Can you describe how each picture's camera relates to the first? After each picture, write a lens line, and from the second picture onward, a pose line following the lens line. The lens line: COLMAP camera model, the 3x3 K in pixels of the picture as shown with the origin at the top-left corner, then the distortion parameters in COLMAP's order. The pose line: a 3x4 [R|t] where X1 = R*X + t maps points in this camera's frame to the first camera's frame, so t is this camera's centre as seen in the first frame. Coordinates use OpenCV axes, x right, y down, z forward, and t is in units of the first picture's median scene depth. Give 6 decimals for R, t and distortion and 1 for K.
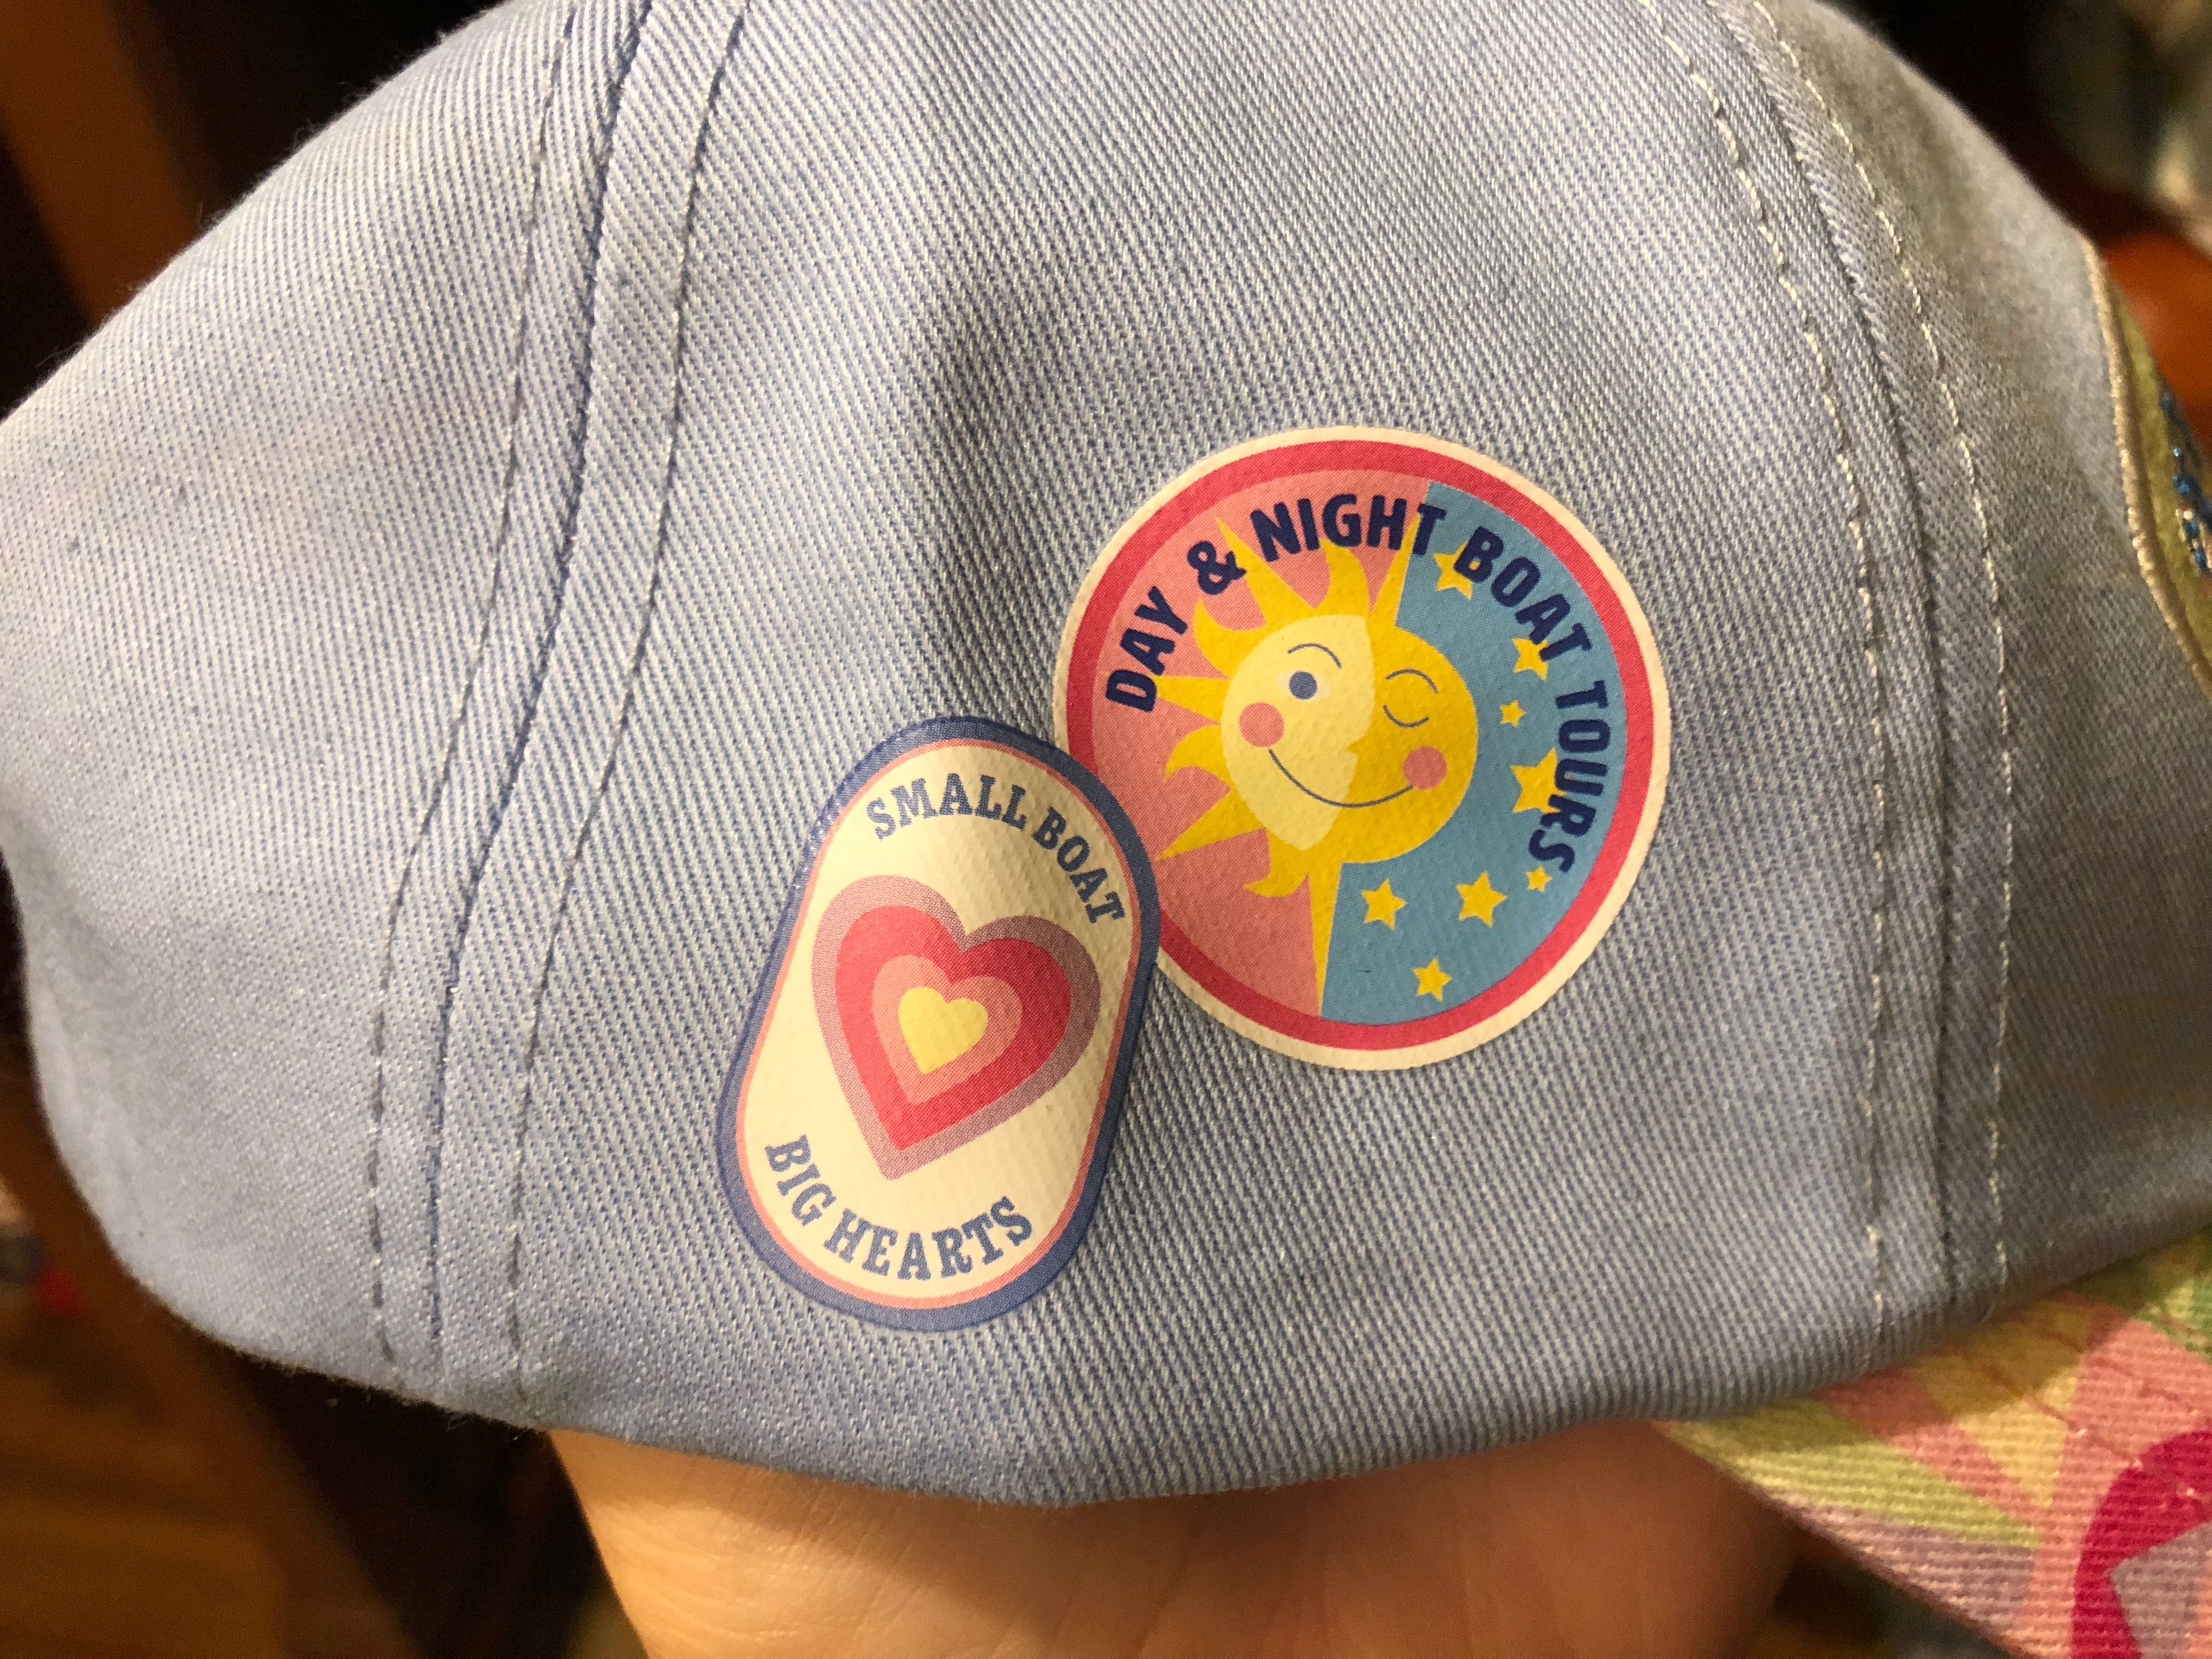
lens RADIAL K [[1936.4, 0, 1076.7], [0, 1936.4, 844.0], [0, 0, 1]] dist [-0.002252, -0.014735]
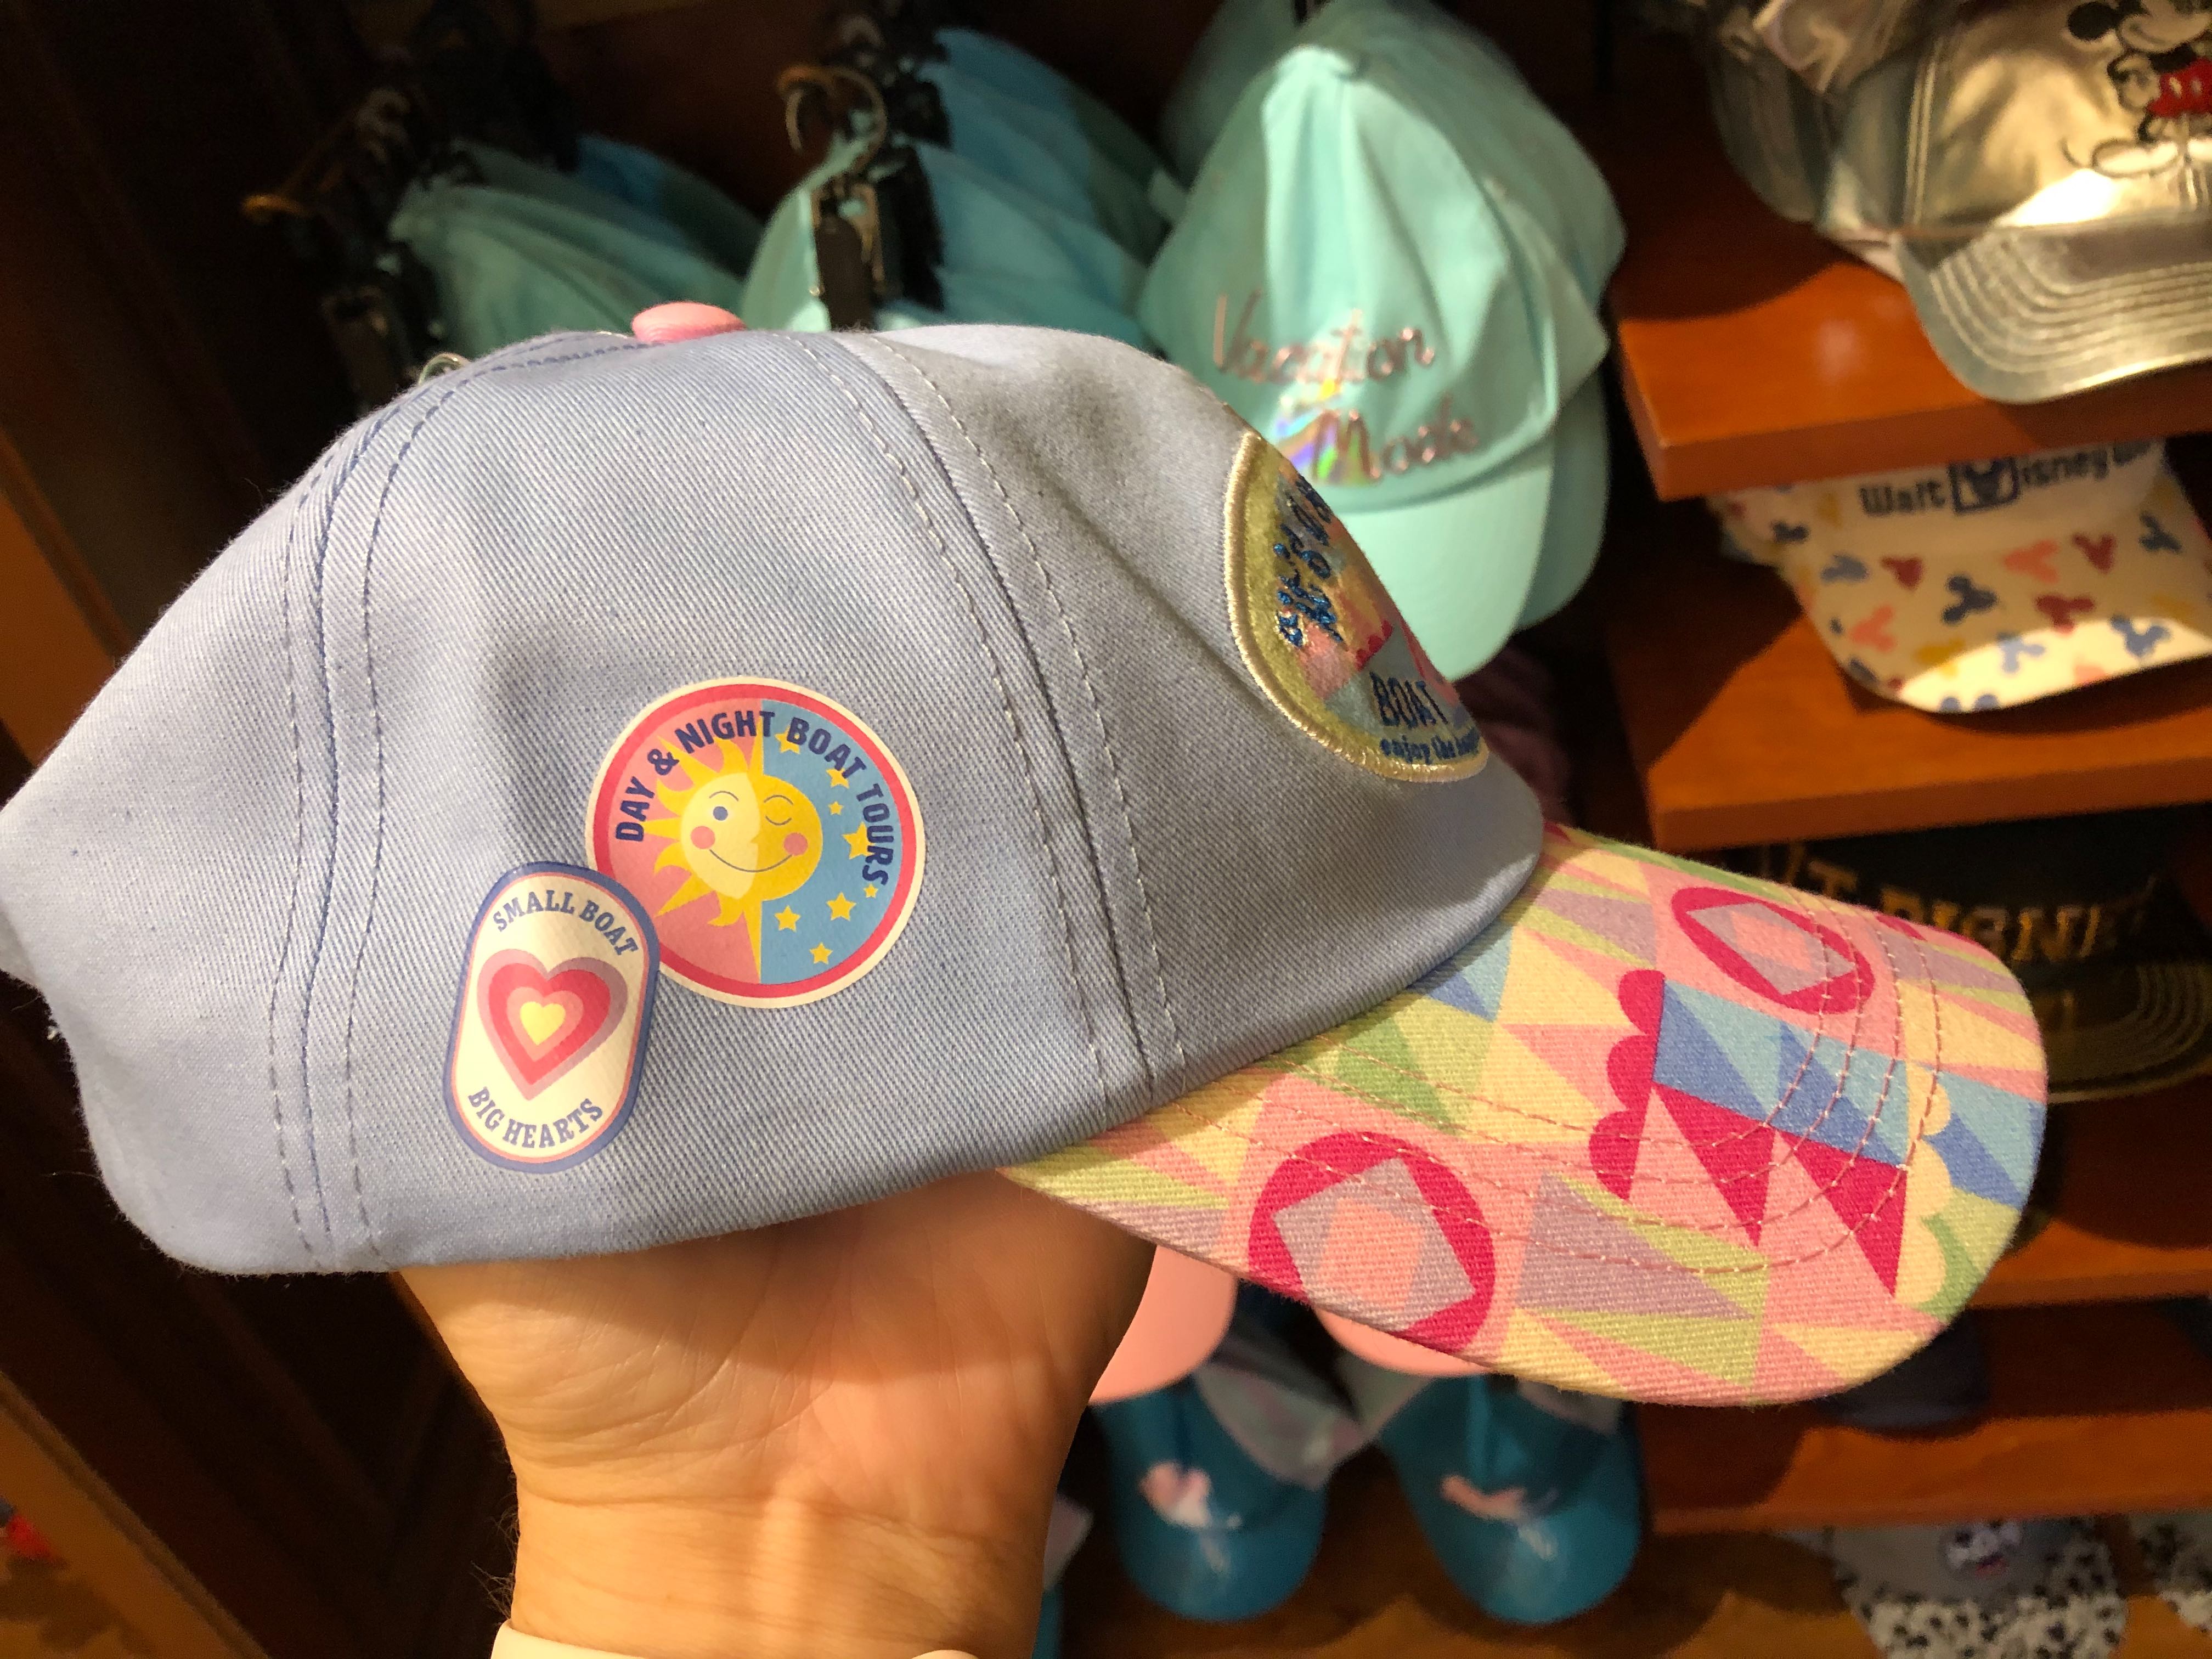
lens RADIAL K [[1936.4, 0, 1073.8], [0, 1936.4, 838.5], [0, 0, 1]] dist [-0.002252, -0.014735]
pose [[0.984406, -0.175512, -0.011872, 0.476900], [0.174917, 0.983772, -0.039958, 0.079029], [0.018692, 0.037258, 0.999131, -0.893973]]
